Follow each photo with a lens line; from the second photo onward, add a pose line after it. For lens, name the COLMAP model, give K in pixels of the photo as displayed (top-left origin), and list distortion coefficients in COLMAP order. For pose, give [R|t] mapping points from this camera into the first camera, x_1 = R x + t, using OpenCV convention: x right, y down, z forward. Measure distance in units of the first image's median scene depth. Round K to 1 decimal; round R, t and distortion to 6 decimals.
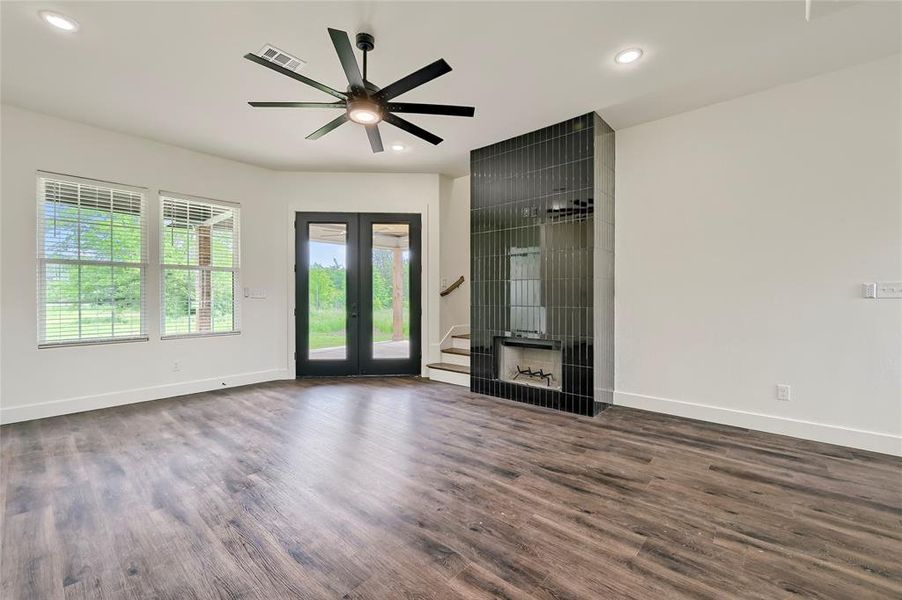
lens RADIAL K [[376.9, 0, 458.5], [0, 376.9, 297.7], [0, 0, 1]] dist [-0.000594, -0.001302]
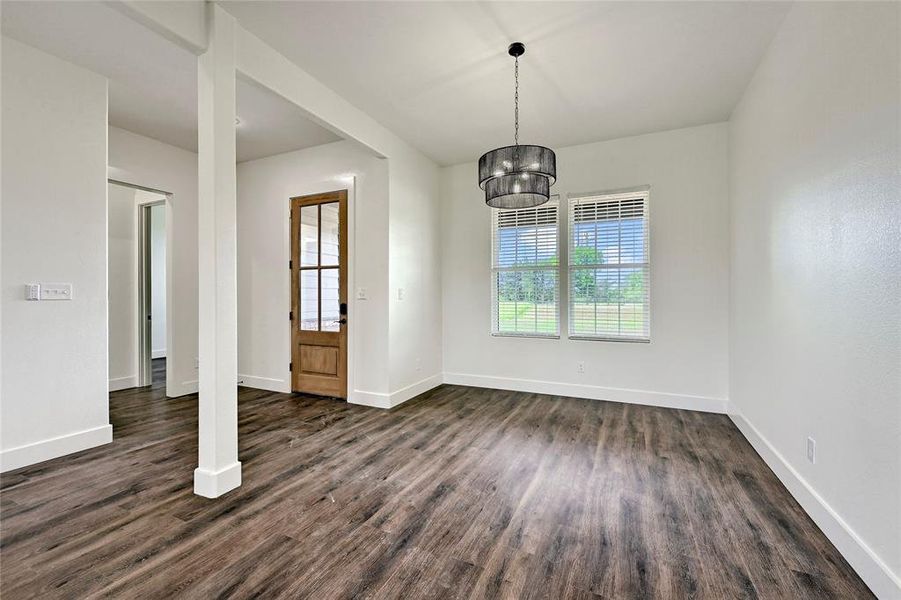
lens RADIAL K [[376.4, 0, 451.5], [0, 376.4, 300.1], [0, 0, 1]] dist [-0.000594, -0.001302]
pose [[-0.269959, -0.012053, 0.962796, -0.078304], [0.006388, 0.999877, 0.014309, -0.005808], [-0.962851, 0.010013, -0.269849, 0.244408]]
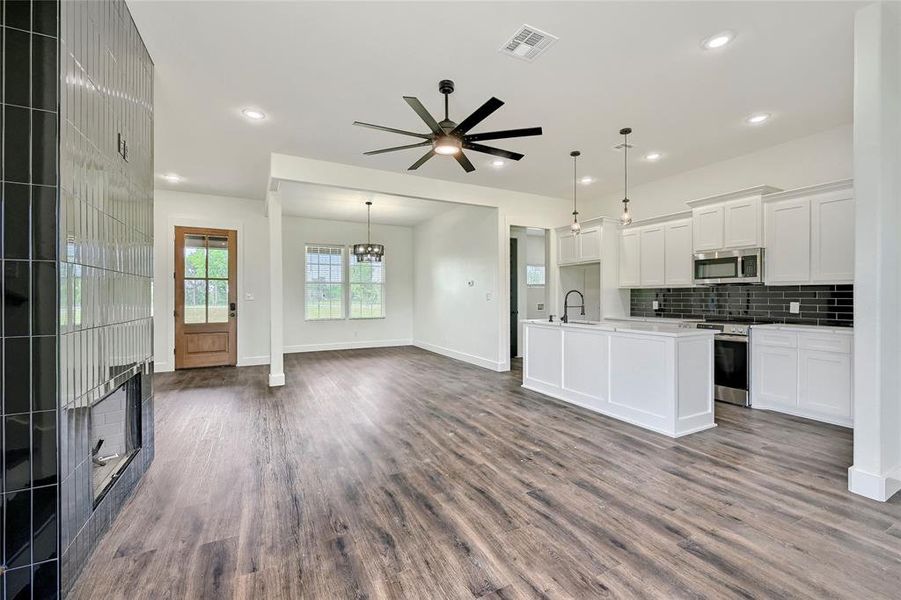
lens RADIAL K [[376.4, 0, 454.9], [0, 376.4, 297.2], [0, 0, 1]] dist [-0.000594, -0.001302]
pose [[-0.929056, 0.001092, 0.369938, -0.587348], [0.003497, 0.999977, 0.005830, -0.017900], [-0.369923, 0.006710, -0.929038, 1.736461]]
